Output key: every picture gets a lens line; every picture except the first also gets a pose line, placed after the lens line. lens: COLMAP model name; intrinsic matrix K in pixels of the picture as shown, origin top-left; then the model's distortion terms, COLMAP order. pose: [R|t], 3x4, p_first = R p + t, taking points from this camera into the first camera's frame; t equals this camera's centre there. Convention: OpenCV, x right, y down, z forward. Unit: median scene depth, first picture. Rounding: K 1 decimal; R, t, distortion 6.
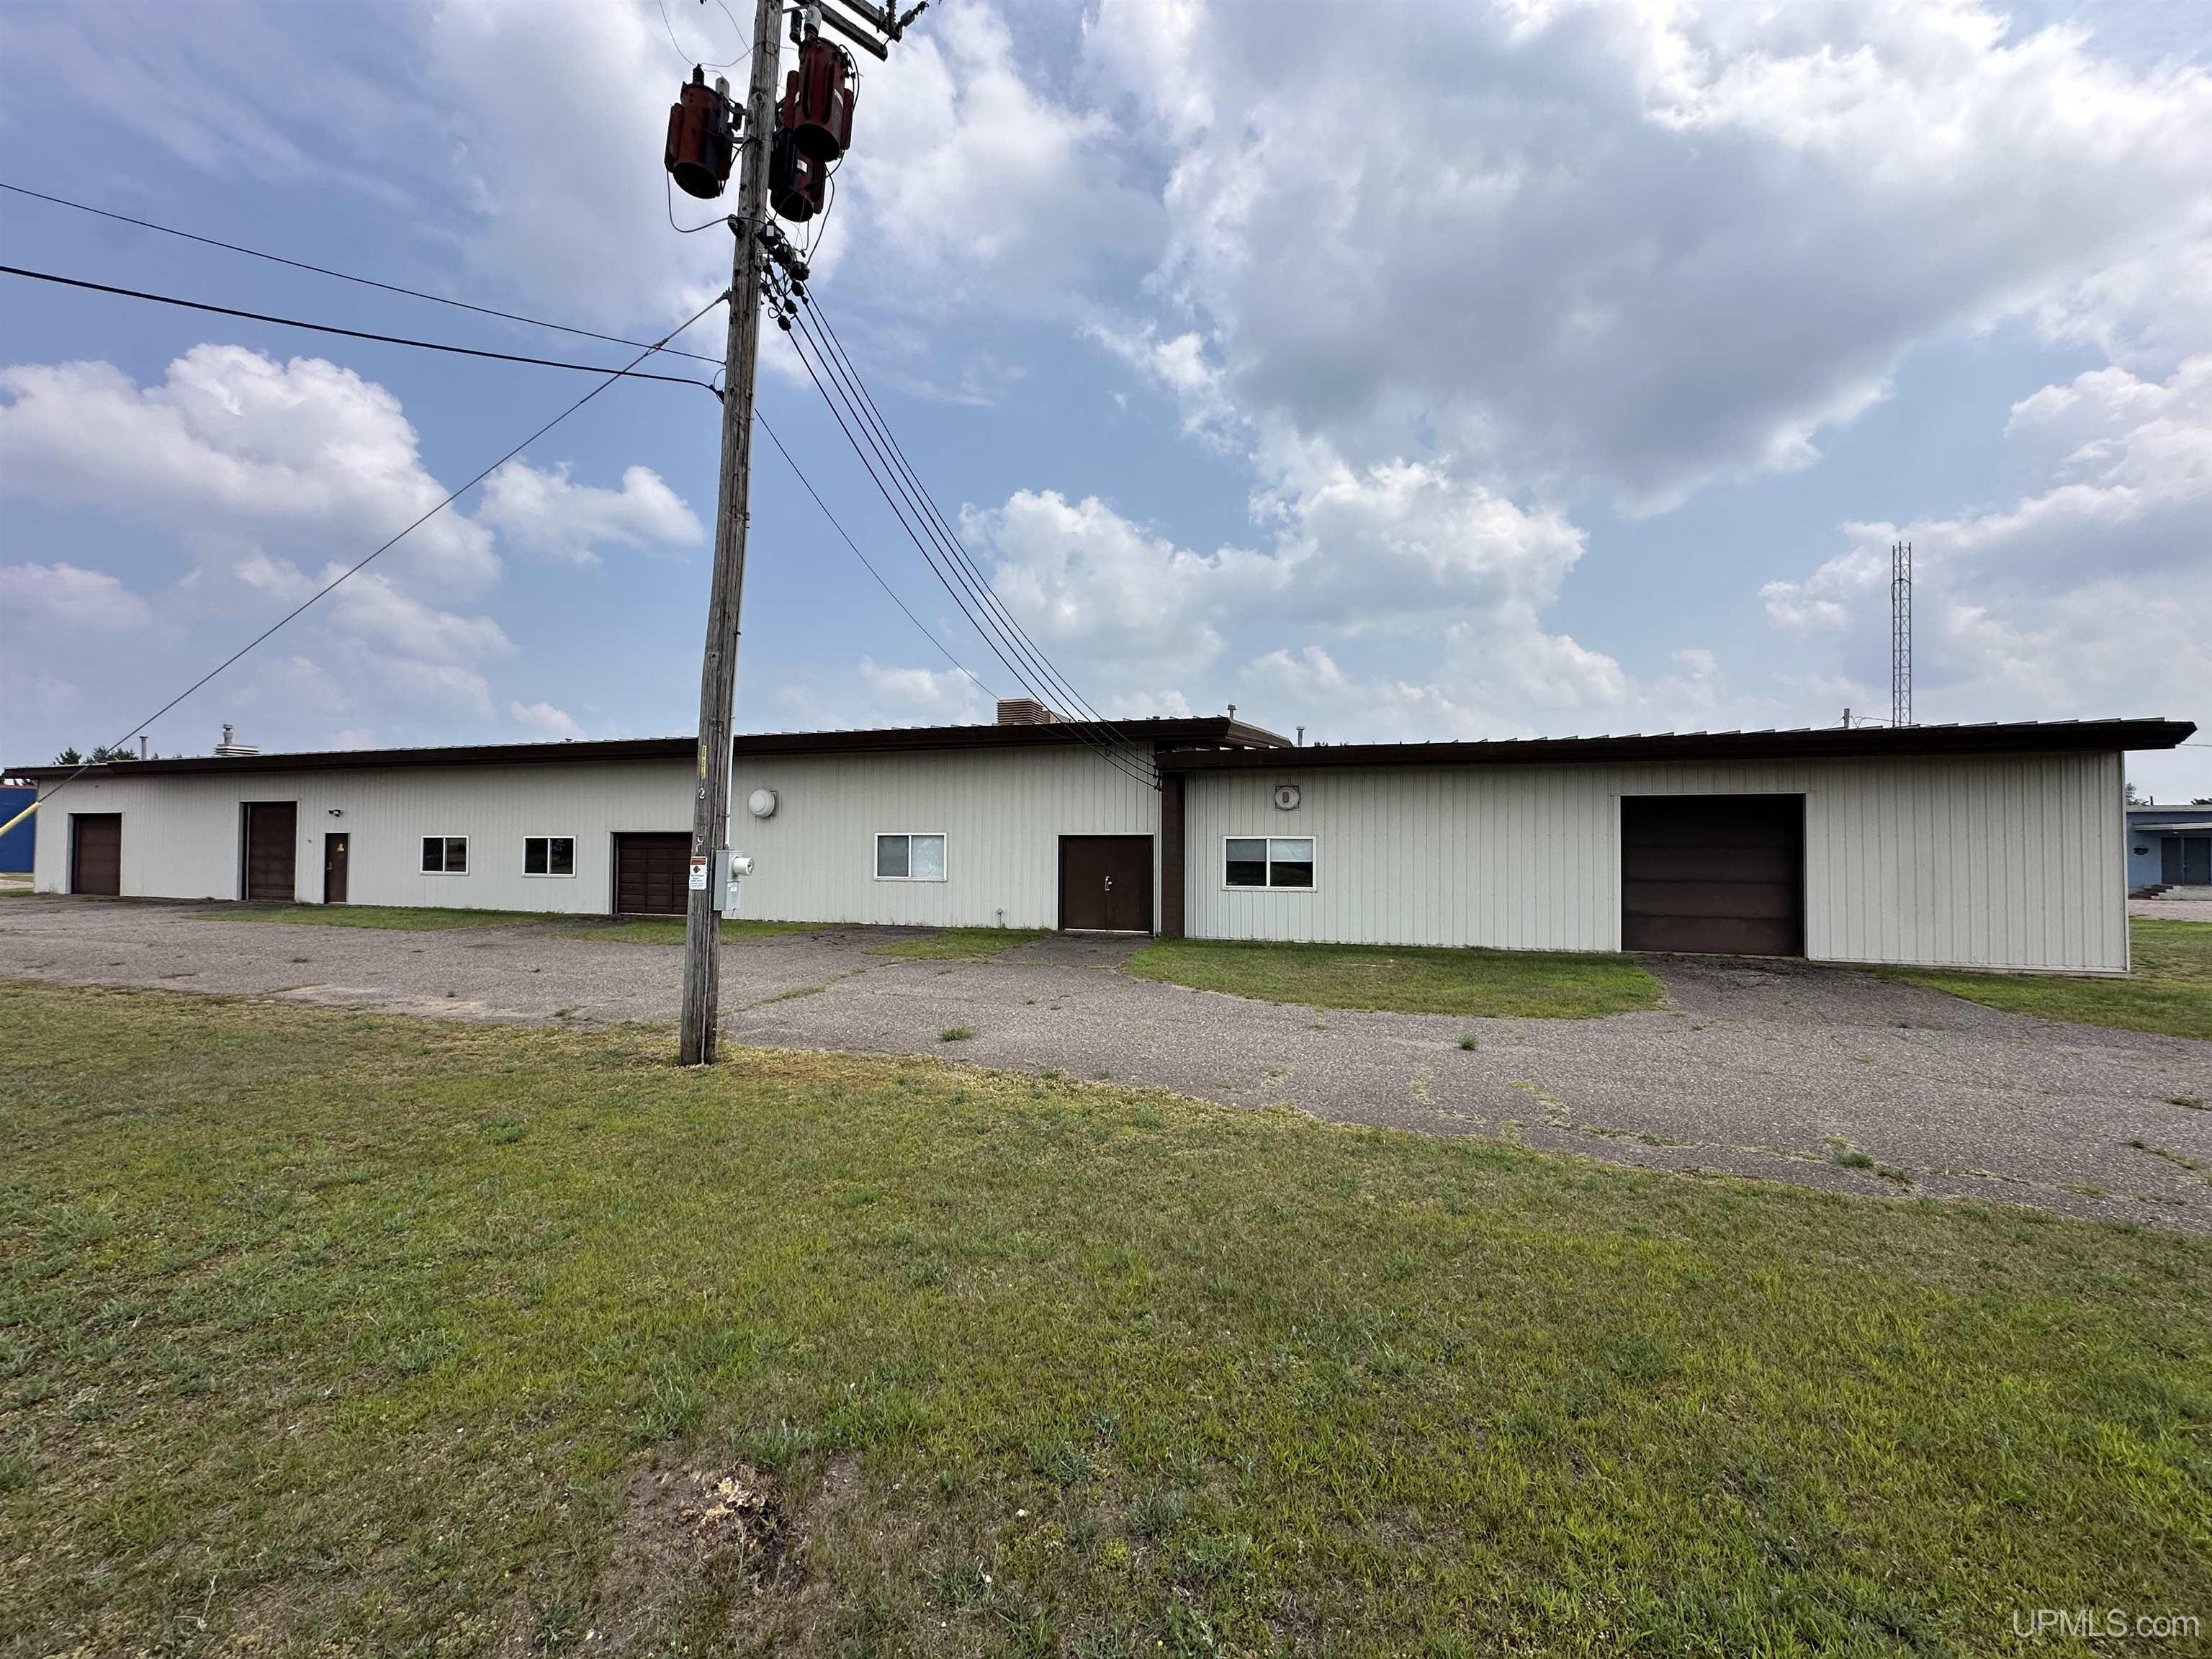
lens RADIAL K [[886.9, 0, 1110.0], [0, 886.9, 840.1], [0, 0, 1]] dist [-0.007290, 0.001274]
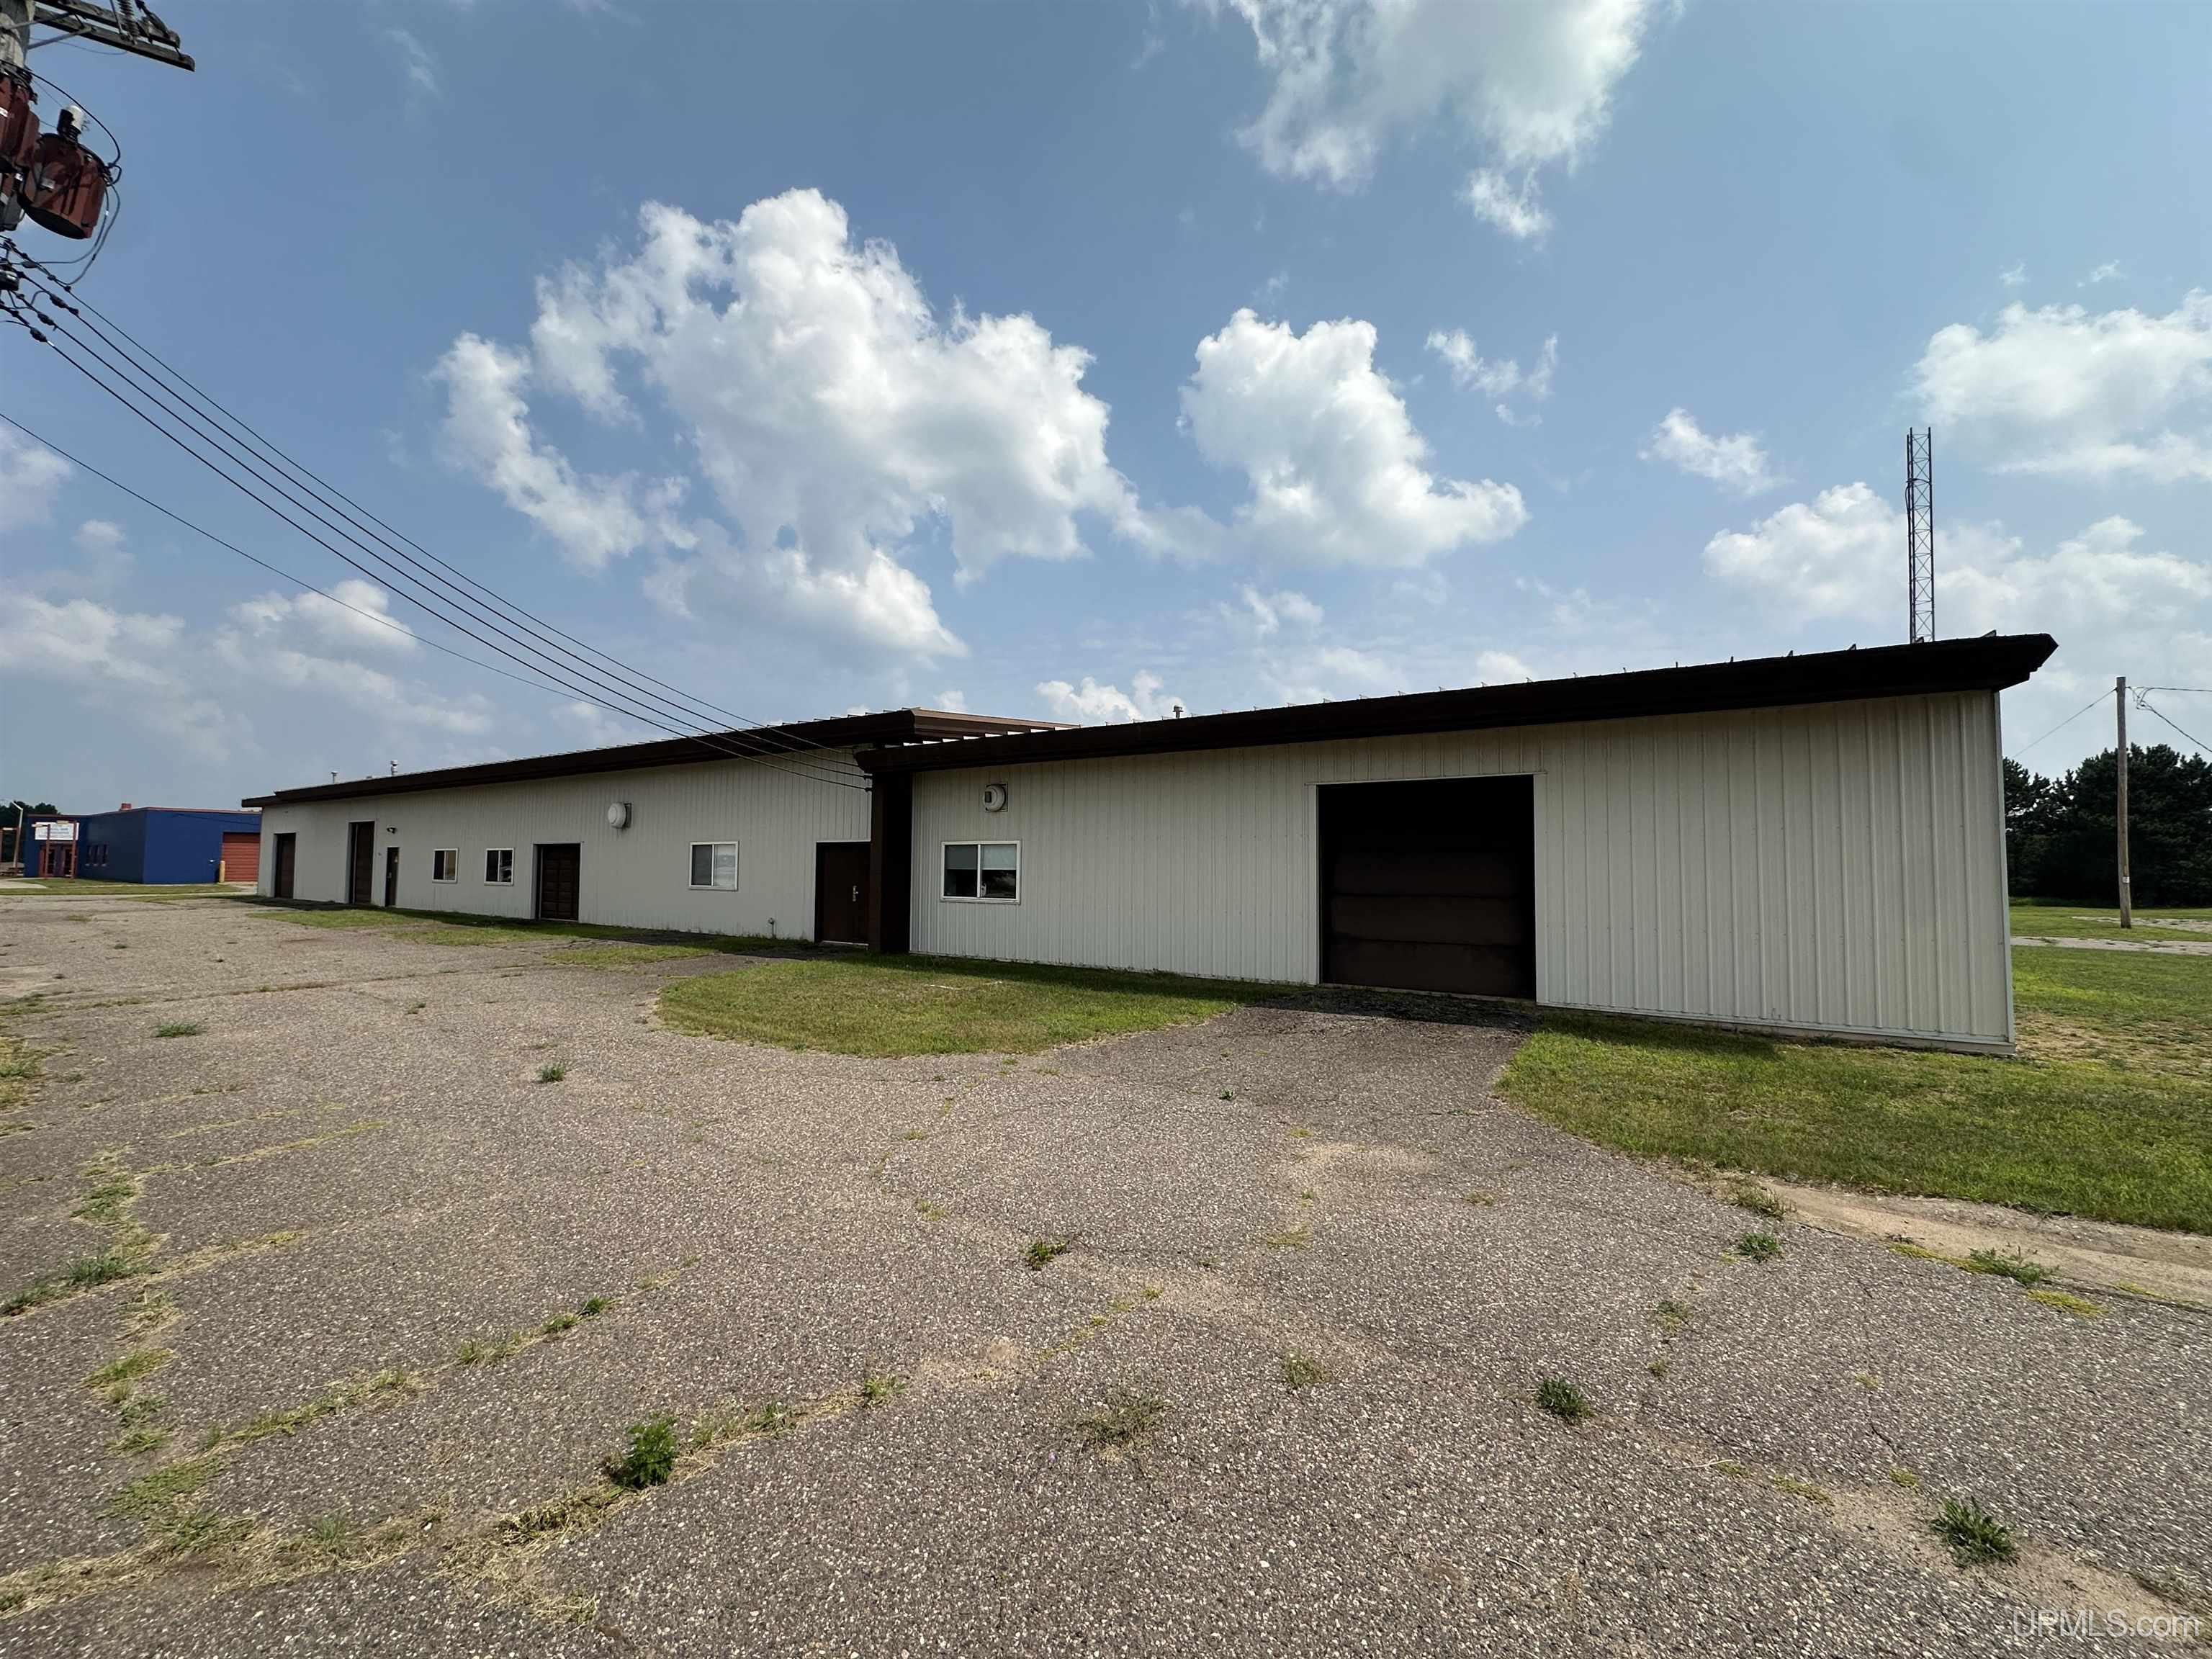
lens RADIAL K [[886.9, 0, 1100.4], [0, 886.9, 833.8], [0, 0, 1]] dist [-0.007290, 0.001274]
pose [[0.962001, -0.007646, -0.272938, 0.388932], [-0.001112, 0.999490, -0.031921, 0.012017], [0.273042, 0.031011, 0.961502, 0.121202]]
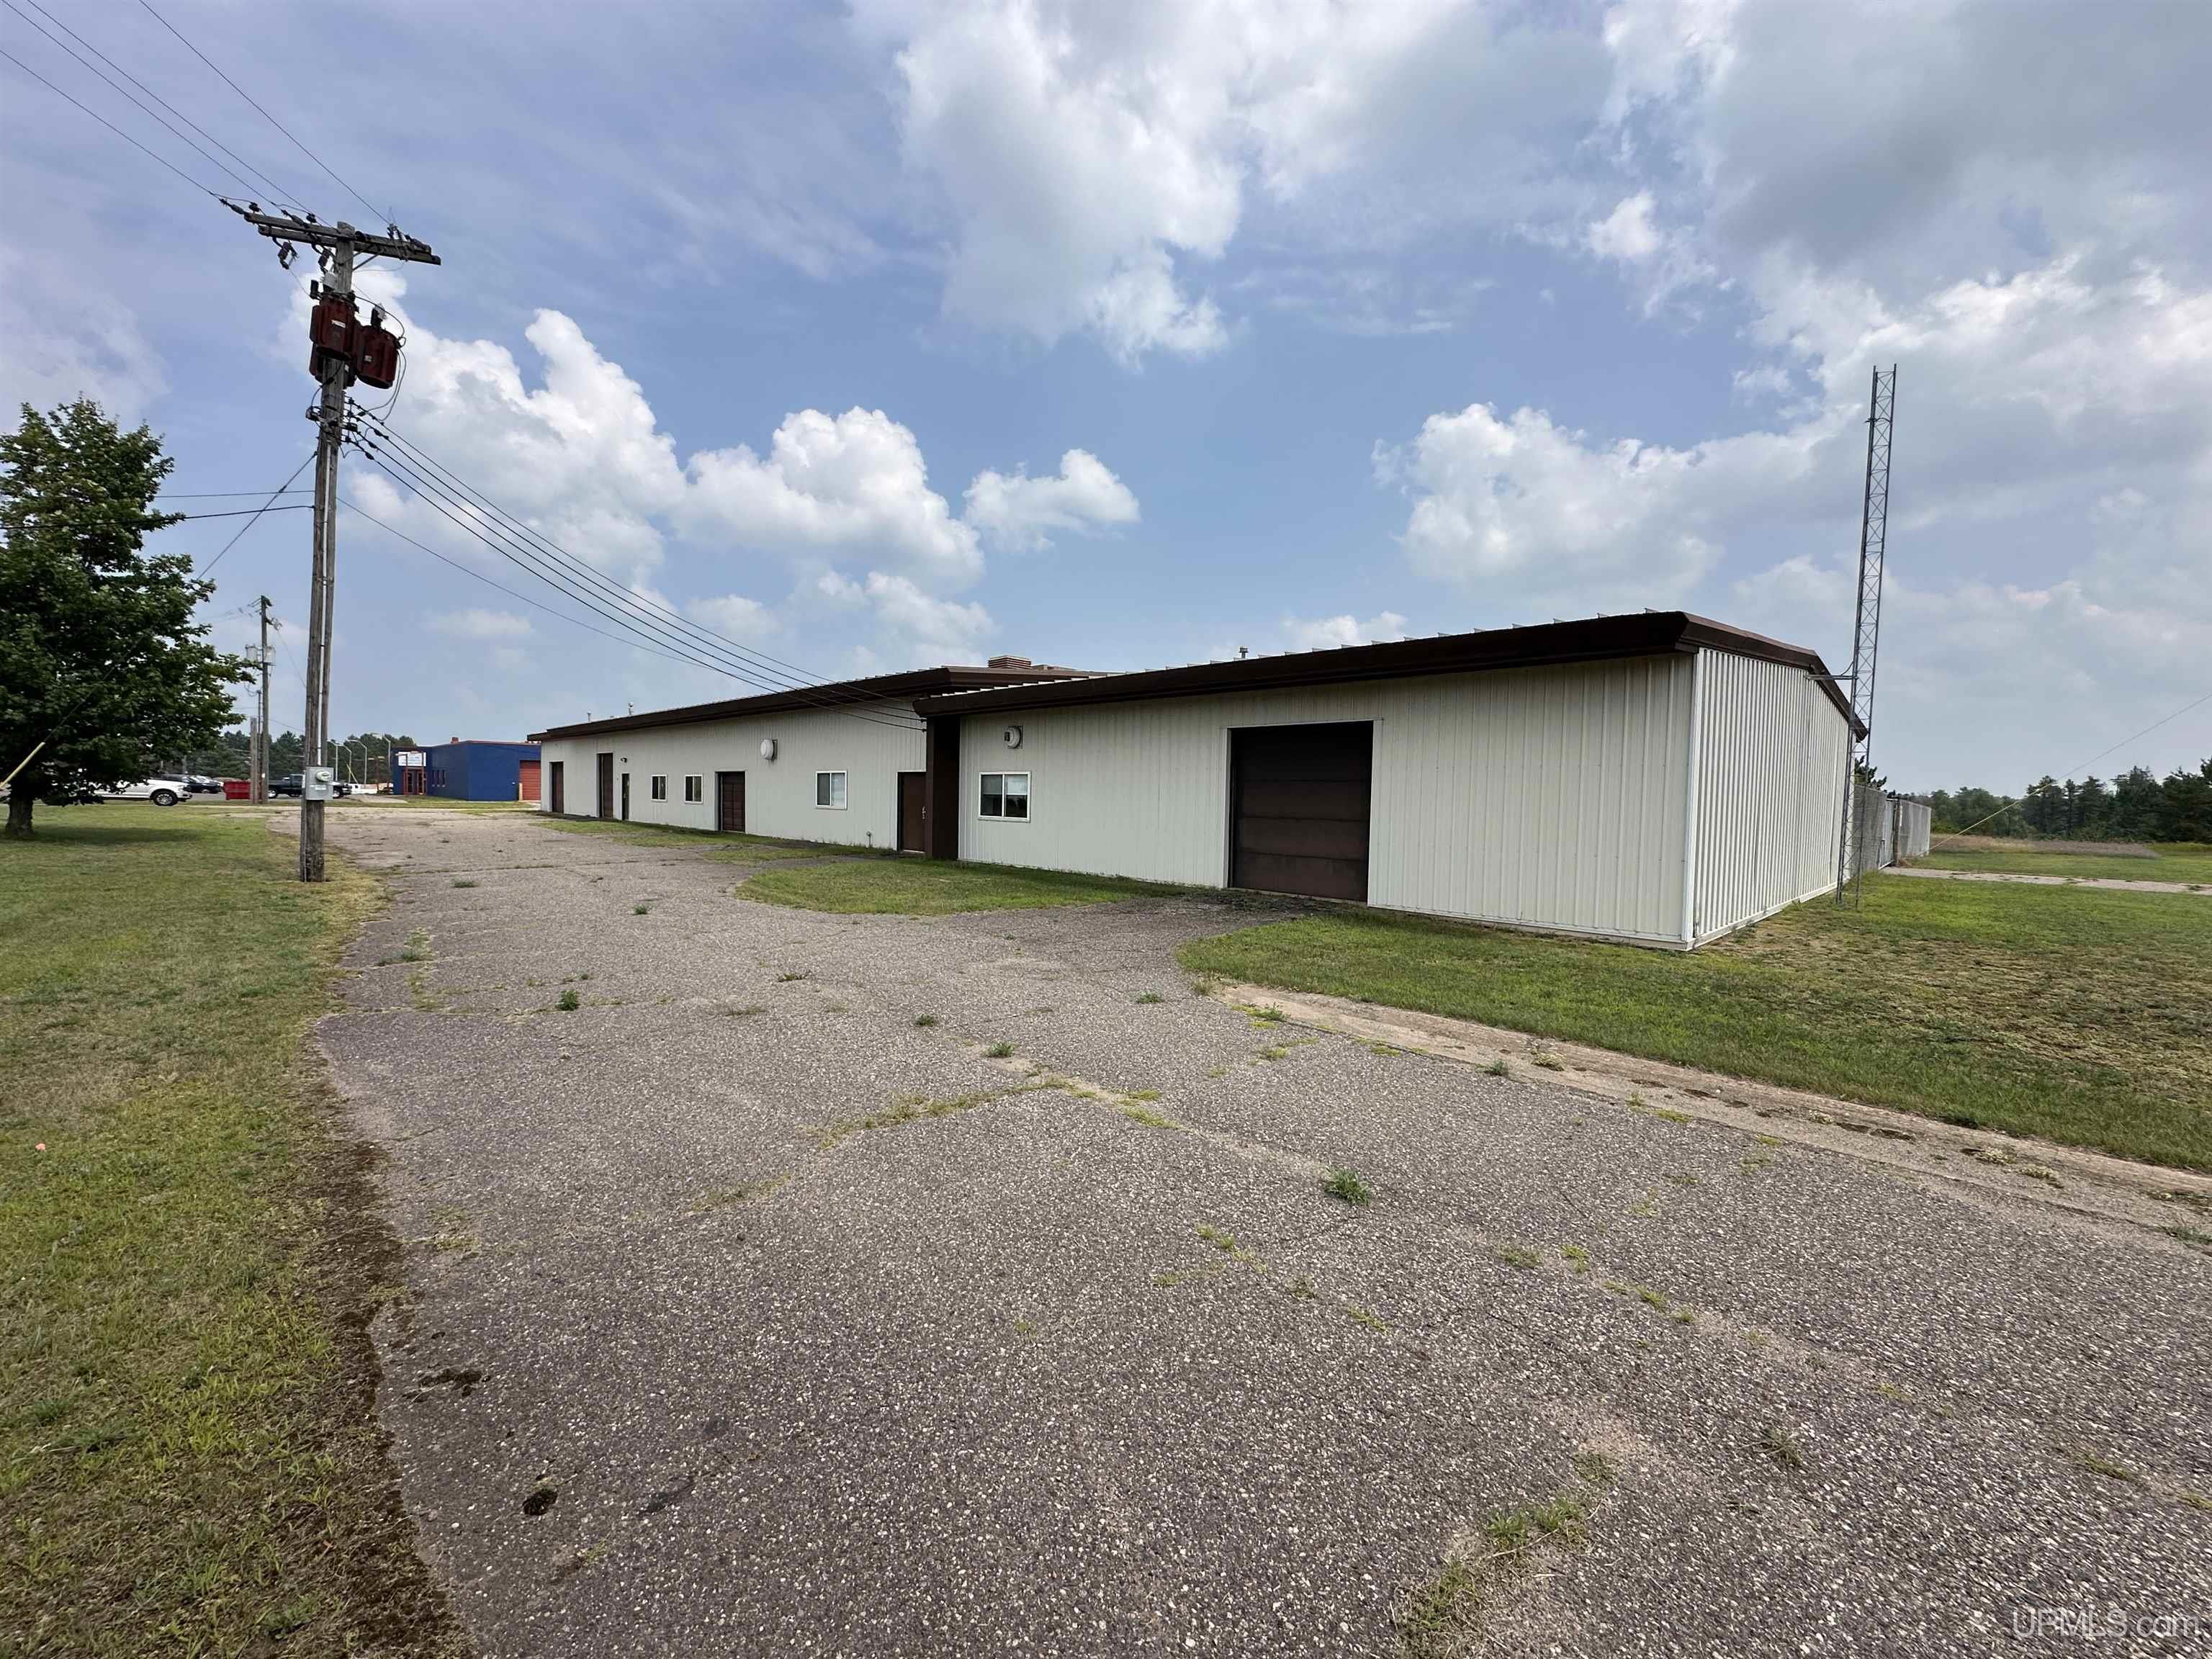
lens RADIAL K [[886.9, 0, 1096.4], [0, 886.9, 838.6], [0, 0, 1]] dist [-0.007290, 0.001274]
pose [[0.881440, 0.036369, -0.470893, 0.585569], [-0.012445, 0.998473, 0.053822, 0.012960], [0.472132, -0.041581, 0.880547, 0.043383]]
